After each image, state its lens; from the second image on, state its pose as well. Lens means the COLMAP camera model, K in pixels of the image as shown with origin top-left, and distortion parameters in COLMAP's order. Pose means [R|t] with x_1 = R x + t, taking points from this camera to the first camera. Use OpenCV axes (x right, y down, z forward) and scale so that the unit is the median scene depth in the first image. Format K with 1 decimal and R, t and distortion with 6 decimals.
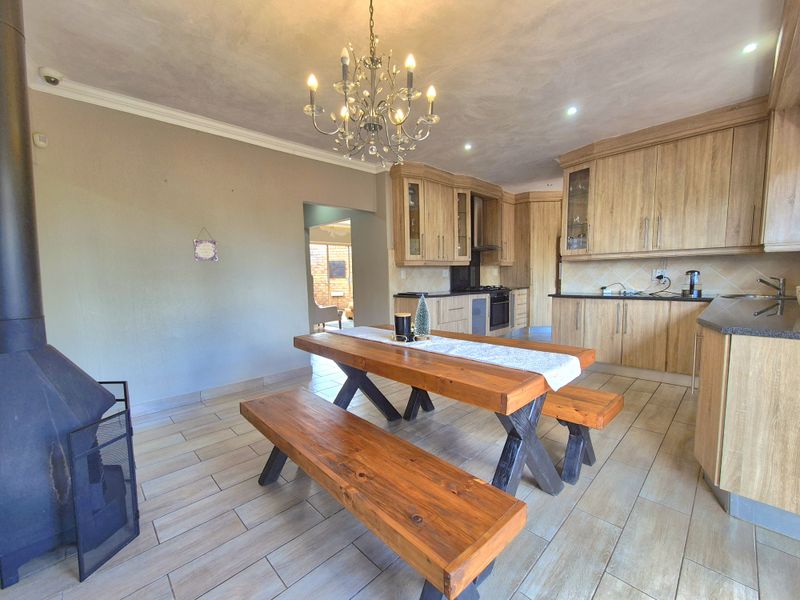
lens RADIAL K [[326.3, 0, 398.9], [0, 326.3, 304.3], [0, 0, 1]] dist [0.000276, 0.000050]
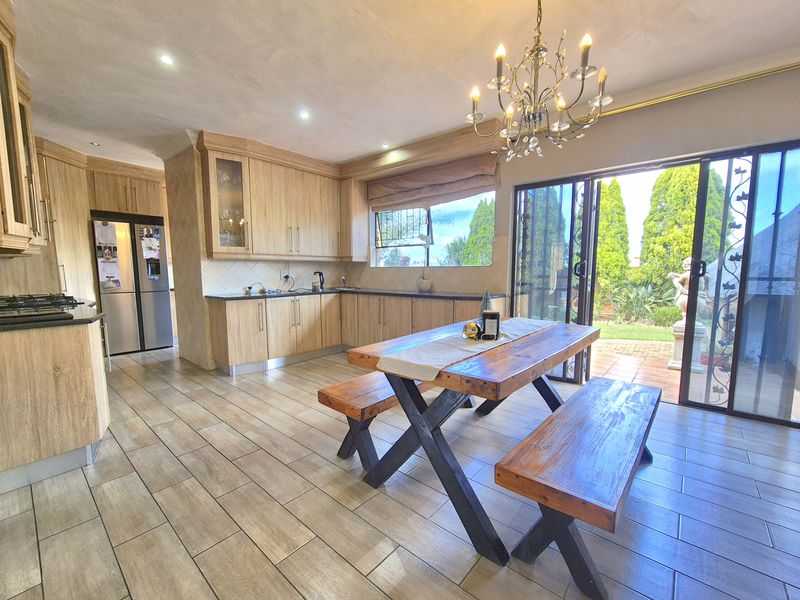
lens RADIAL K [[342.9, 0, 400.6], [0, 342.9, 306.6], [0, 0, 1]] dist [0.000221, 0.000078]
pose [[-0.083943, -0.080468, 0.993216, -0.525156], [0.095212, 0.991526, 0.088378, -0.047083], [-0.991911, 0.101985, -0.075570, 0.706211]]
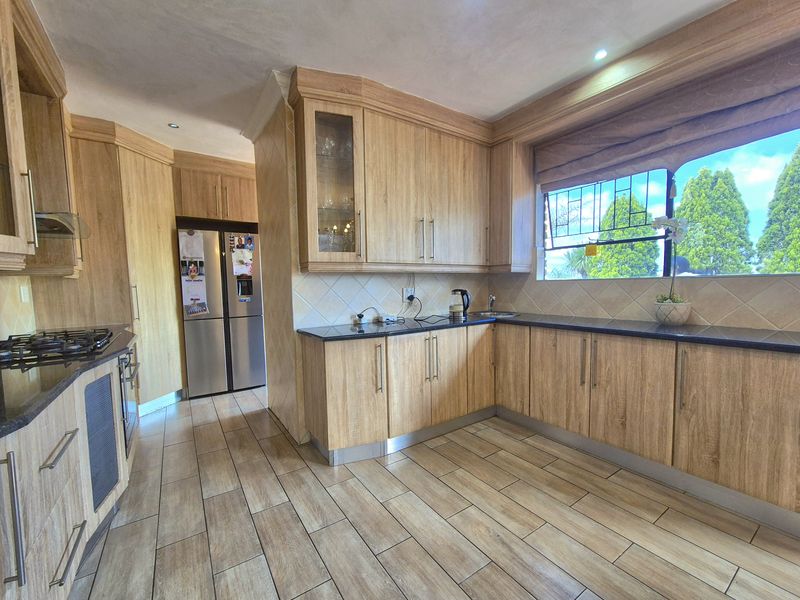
lens RADIAL K [[335.1, 0, 398.5], [0, 335.1, 306.6], [0, 0, 1]] dist [0.000062, 0.000114]
pose [[0.183520, -0.044151, 0.982024, -0.015425], [0.104834, 0.994173, 0.025106, -0.087633], [-0.977410, 0.098342, 0.187079, 0.902168]]
